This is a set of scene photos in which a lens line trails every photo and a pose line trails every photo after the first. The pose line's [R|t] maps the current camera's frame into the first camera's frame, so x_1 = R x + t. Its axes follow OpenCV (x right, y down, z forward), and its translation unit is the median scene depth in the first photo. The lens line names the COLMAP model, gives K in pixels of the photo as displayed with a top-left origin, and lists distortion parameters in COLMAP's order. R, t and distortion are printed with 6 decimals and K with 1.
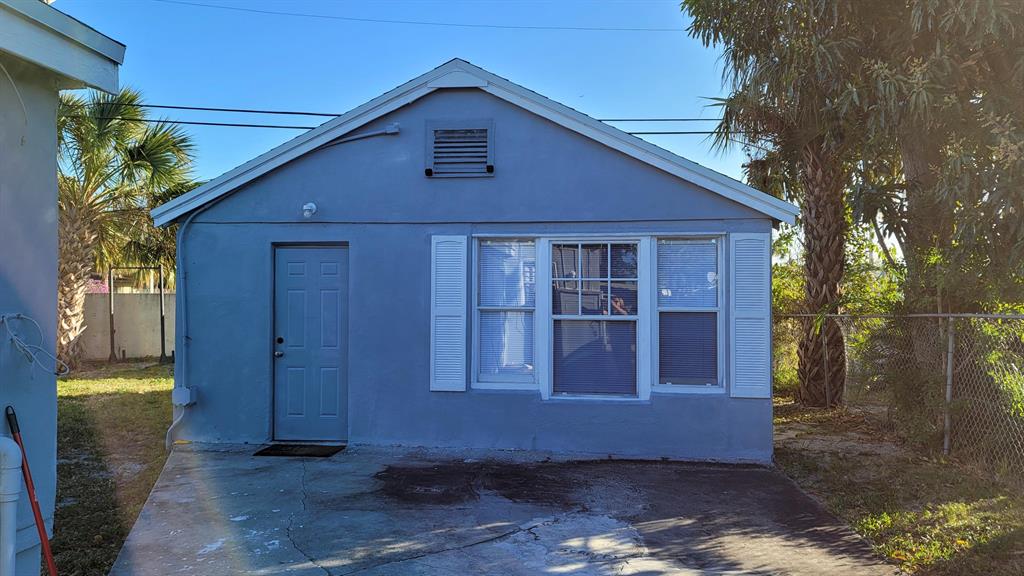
lens RADIAL K [[748.4, 0, 521.4], [0, 748.4, 287.8], [0, 0, 1]] dist [0.060711, -0.027602]
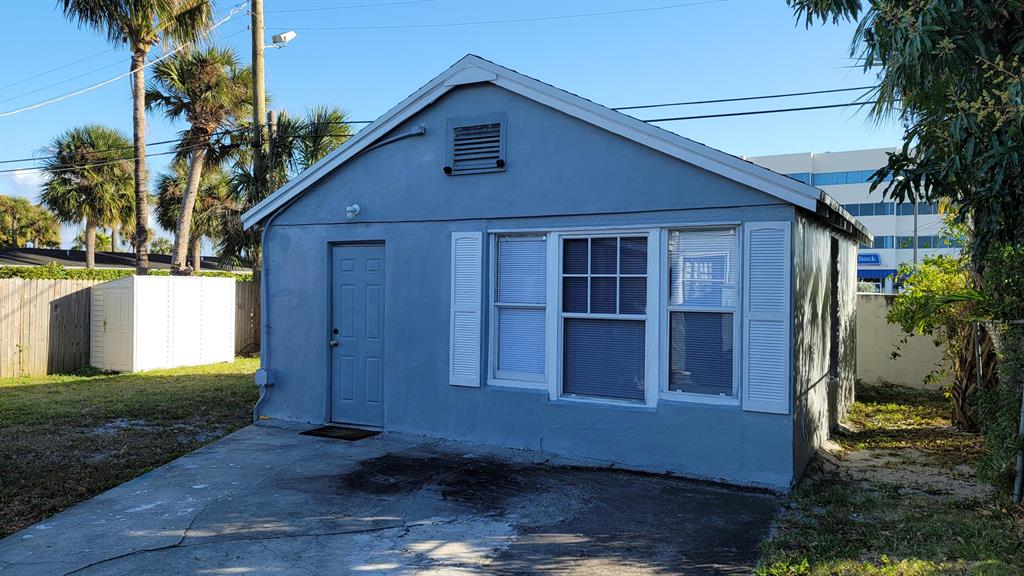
lens RADIAL K [[748.4, 0, 513.5], [0, 748.4, 297.6], [0, 0, 1]] dist [0.060711, -0.027602]
pose [[0.929970, 0.011024, -0.367471, 0.336408], [-0.004483, 0.999816, 0.018647, -0.000777], [0.367609, -0.015693, 0.929848, 0.085955]]
